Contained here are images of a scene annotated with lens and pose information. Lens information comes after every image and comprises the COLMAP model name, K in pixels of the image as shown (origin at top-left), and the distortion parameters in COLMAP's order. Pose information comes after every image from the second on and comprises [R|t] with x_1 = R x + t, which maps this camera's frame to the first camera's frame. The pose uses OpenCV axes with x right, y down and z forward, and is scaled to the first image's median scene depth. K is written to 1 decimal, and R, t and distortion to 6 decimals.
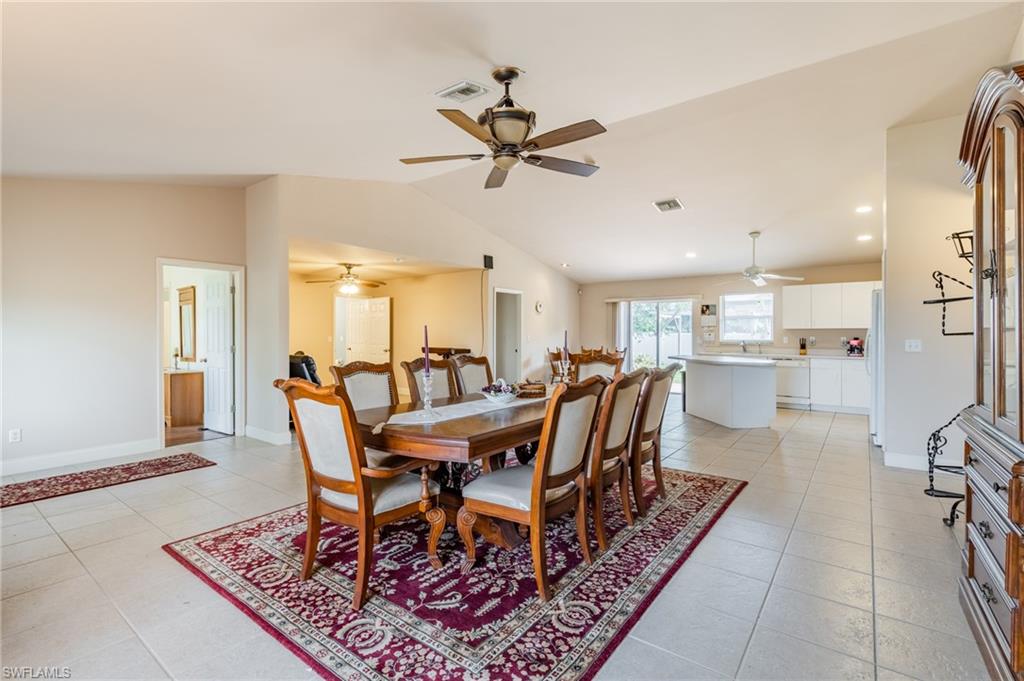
lens RADIAL K [[442.8, 0, 518.5], [0, 442.8, 337.0], [0, 0, 1]] dist [0.001121, -0.000148]
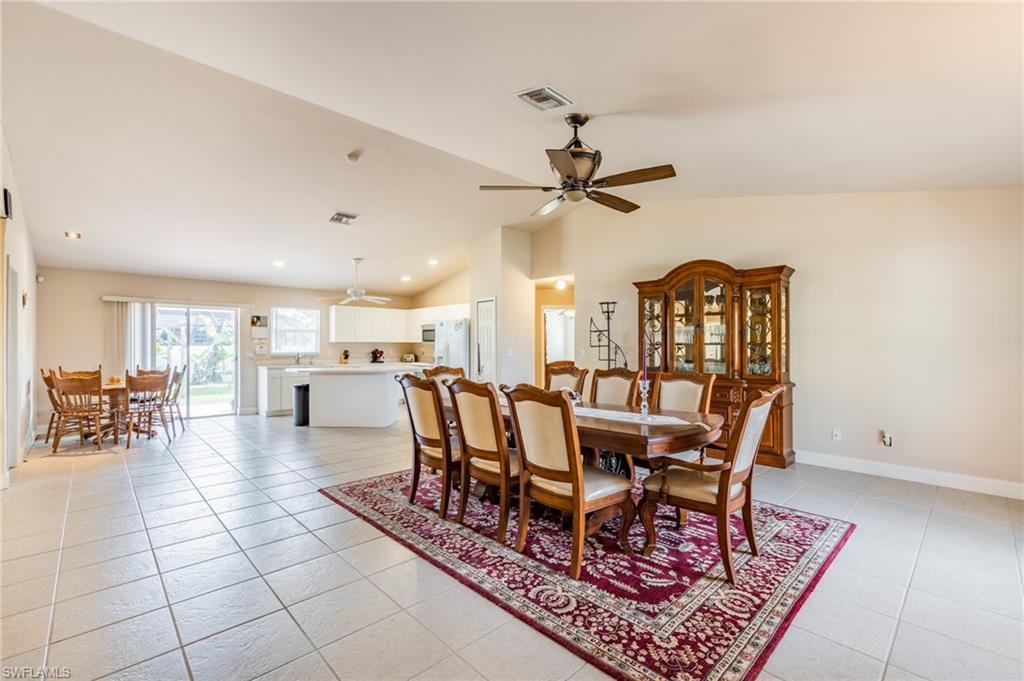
lens RADIAL K [[442.8, 0, 495.9], [0, 442.8, 345.7], [0, 0, 1]] dist [0.001121, -0.000148]
pose [[0.205834, 0.001144, 0.978586, -0.421981], [0.011581, 0.999926, -0.003605, -0.000292], [-0.978518, 0.012075, 0.205806, 0.348558]]
